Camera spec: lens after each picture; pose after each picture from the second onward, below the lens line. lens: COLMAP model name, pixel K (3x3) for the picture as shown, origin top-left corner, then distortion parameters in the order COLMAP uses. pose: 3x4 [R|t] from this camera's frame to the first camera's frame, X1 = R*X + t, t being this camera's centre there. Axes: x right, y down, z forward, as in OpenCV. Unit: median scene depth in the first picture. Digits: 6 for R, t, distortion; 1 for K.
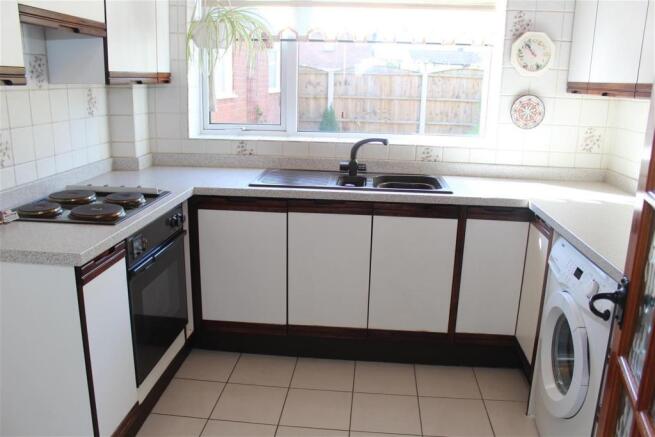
lens RADIAL K [[546.5, 0, 324.6], [0, 546.5, 219.2], [0, 0, 1]] dist [-0.133637, 0.097718]
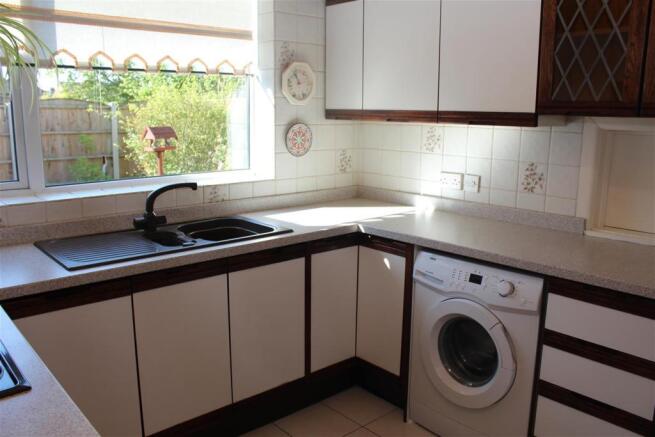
lens RADIAL K [[546.5, 0, 326.2], [0, 546.5, 219.2], [0, 0, 1]] dist [-0.133637, 0.097718]
pose [[0.698995, -0.156202, 0.697859, -0.333111], [0.188844, 0.981532, 0.030545, -0.074641], [-0.689742, 0.110436, 0.715584, 0.241448]]
